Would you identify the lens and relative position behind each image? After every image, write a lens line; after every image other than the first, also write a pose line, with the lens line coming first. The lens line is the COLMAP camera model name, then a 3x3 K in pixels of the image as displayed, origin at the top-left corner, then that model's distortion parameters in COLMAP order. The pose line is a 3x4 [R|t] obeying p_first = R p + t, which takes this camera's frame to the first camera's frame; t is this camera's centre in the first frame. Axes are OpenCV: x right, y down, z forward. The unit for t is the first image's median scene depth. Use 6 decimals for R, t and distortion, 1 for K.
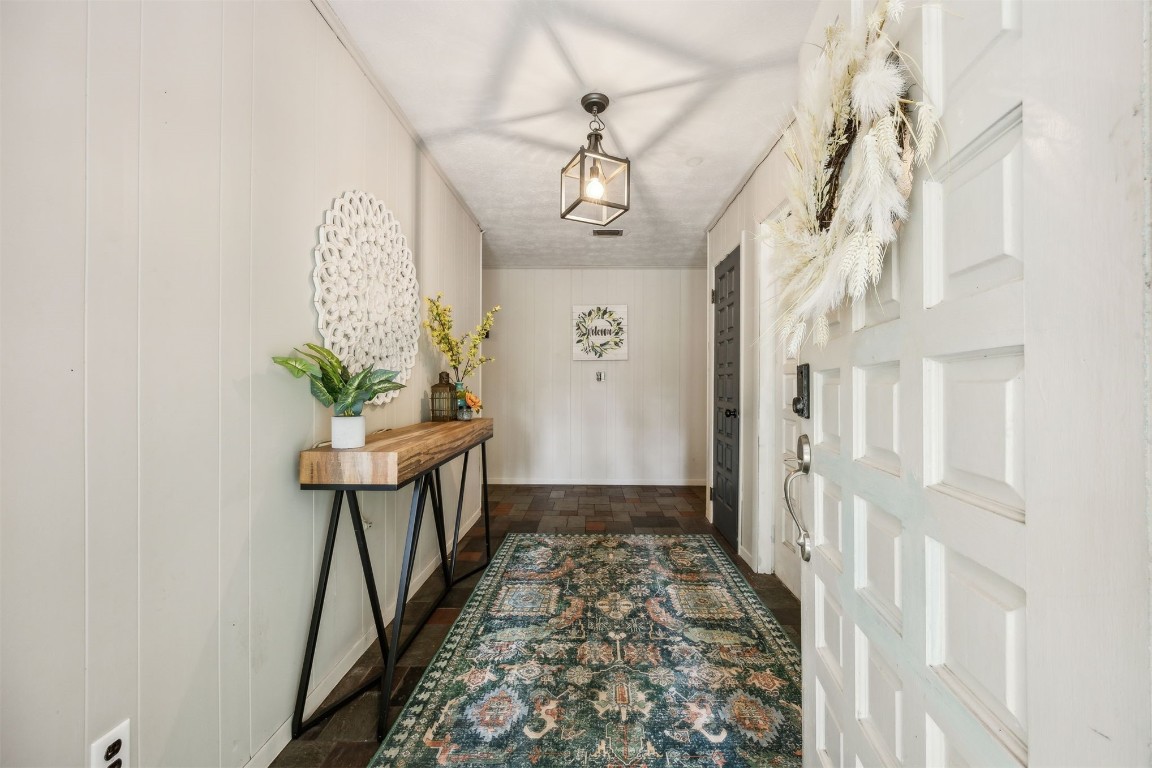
lens RADIAL K [[436.7, 0, 578.5], [0, 436.7, 381.0], [0, 0, 1]] dist [-0.002948, -0.000048]
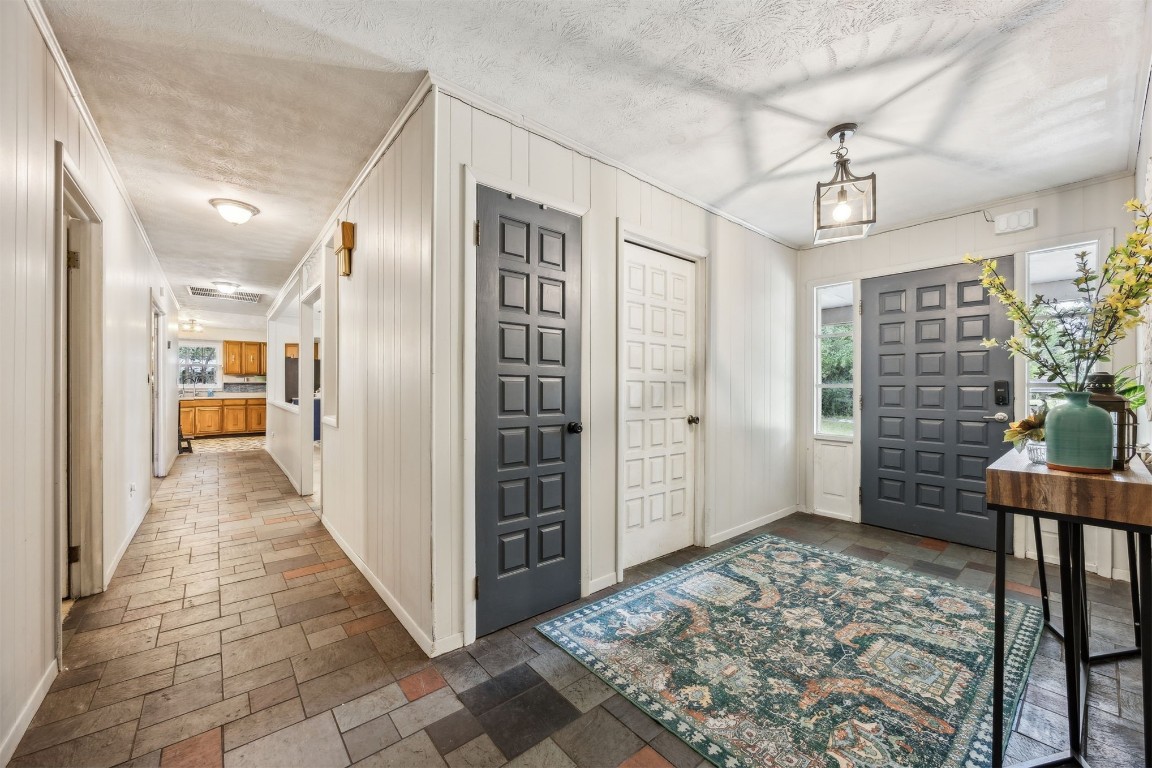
lens RADIAL K [[436.7, 0, 578.5], [0, 436.7, 381.0], [0, 0, 1]] dist [-0.002948, -0.000048]
pose [[-0.659096, 0.004793, 0.752044, -0.324008], [-0.010647, 0.999820, -0.015703, 0.003225], [-0.751984, -0.018357, -0.658926, 2.041717]]
